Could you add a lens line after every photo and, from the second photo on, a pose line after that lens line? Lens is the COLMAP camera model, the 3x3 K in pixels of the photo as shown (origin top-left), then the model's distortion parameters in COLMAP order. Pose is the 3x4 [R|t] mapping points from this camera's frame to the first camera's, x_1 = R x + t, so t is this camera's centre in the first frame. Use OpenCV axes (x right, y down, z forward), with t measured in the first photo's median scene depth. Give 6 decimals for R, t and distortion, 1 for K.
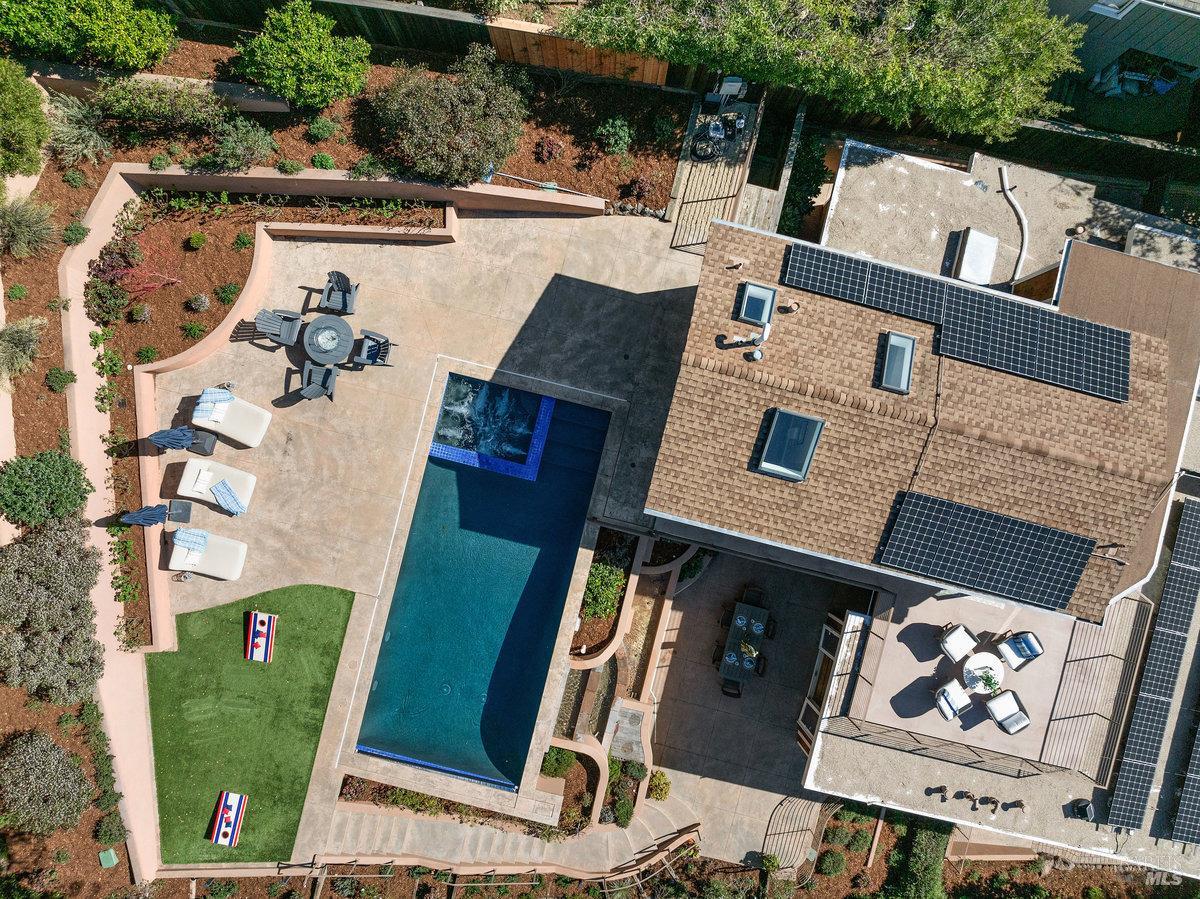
lens RADIAL K [[846.5, 0, 600.0], [0, 846.5, 449.5], [0, 0, 1]] dist [-0.001117, -0.004264]
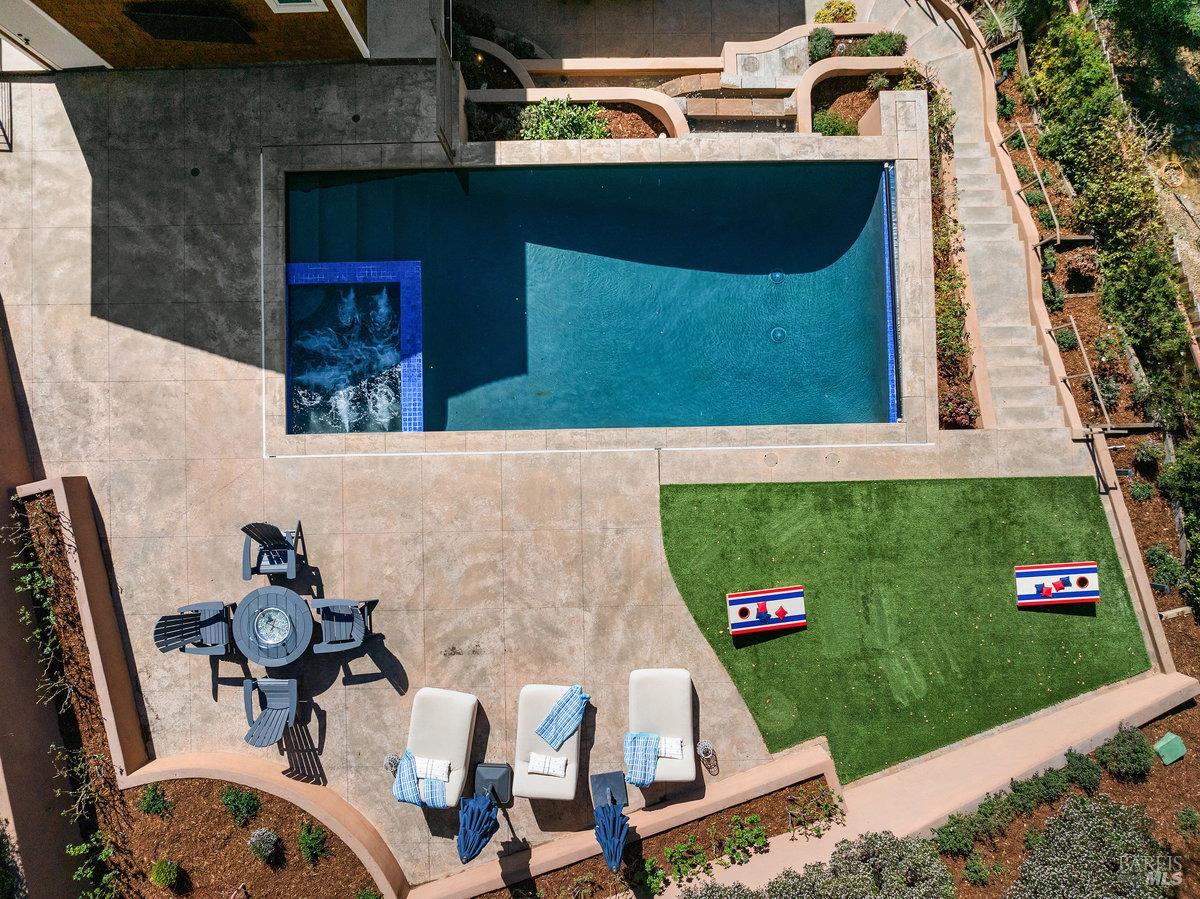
lens RADIAL K [[824.1, 0, 600.0], [0, 824.1, 449.5], [0, 0, 1]] dist [-0.002520, -0.026145]
pose [[-0.260383, -0.965018, 0.030675, -0.270774], [0.965484, -0.260035, 0.014905, 0.123685], [-0.006407, 0.033497, 0.999418, 0.384337]]
